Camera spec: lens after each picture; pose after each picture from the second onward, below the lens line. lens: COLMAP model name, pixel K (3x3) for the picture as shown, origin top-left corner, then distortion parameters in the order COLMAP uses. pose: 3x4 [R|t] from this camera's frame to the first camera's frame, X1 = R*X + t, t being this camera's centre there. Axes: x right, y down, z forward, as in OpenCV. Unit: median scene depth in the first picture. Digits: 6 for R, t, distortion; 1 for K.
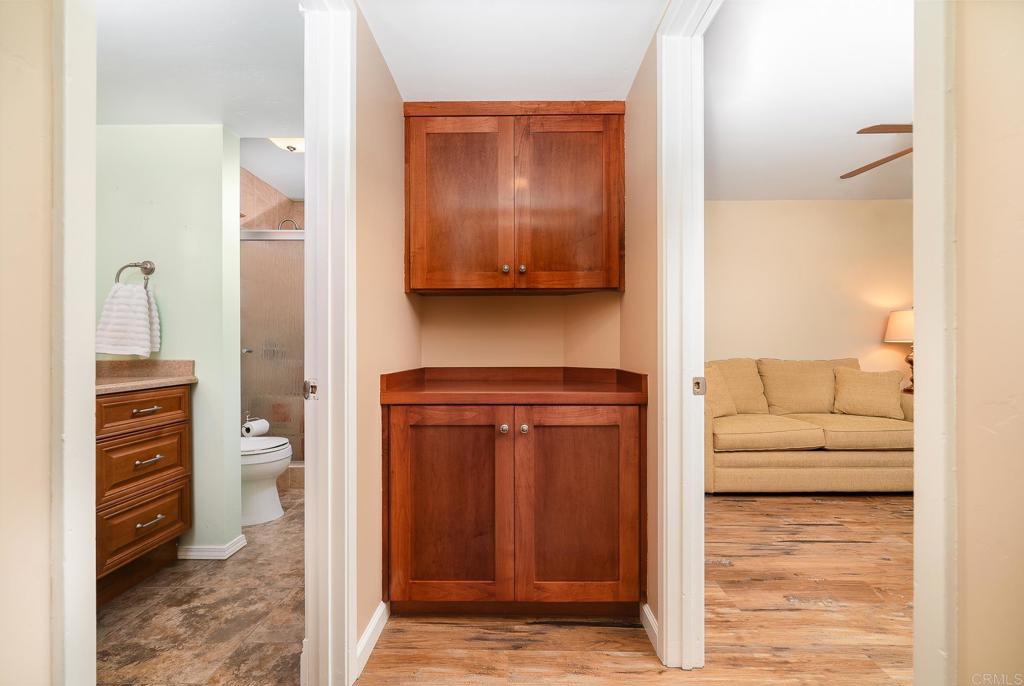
lens RADIAL K [[410.6, 0, 514.3], [0, 410.6, 346.8], [0, 0, 1]] dist [-0.003141, 0.000059]
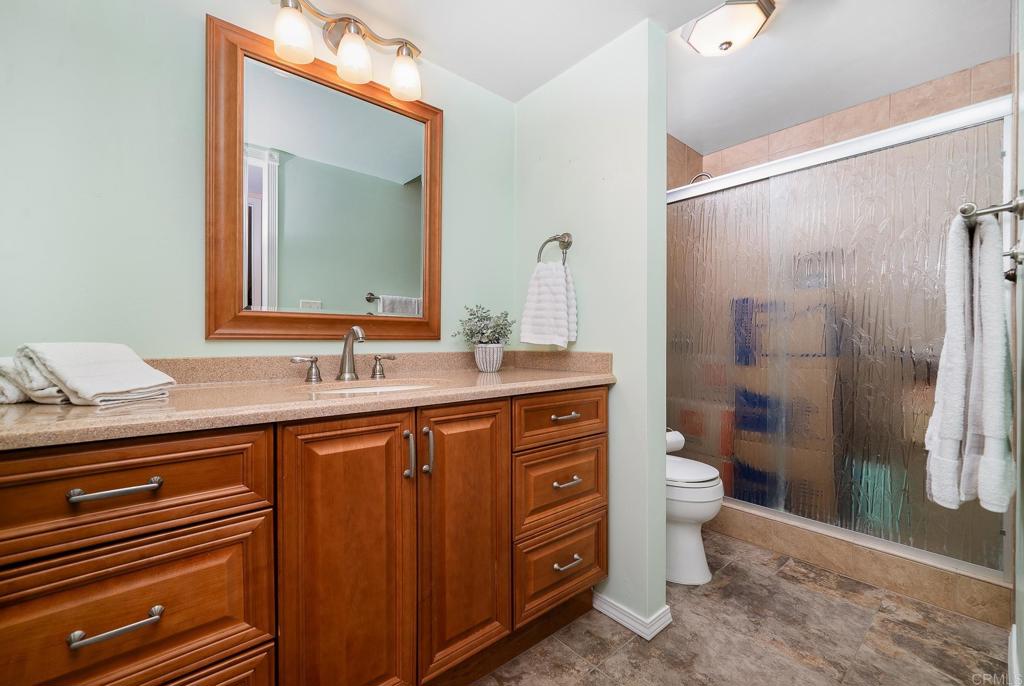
lens RADIAL K [[410.6, 0, 509.0], [0, 410.6, 341.0], [0, 0, 1]] dist [-0.003141, 0.000059]
pose [[0.655283, 0.005434, -0.755364, -0.343976], [-0.004208, 0.999985, 0.003544, 0.009080], [0.755372, 0.000857, 0.655296, 0.371949]]
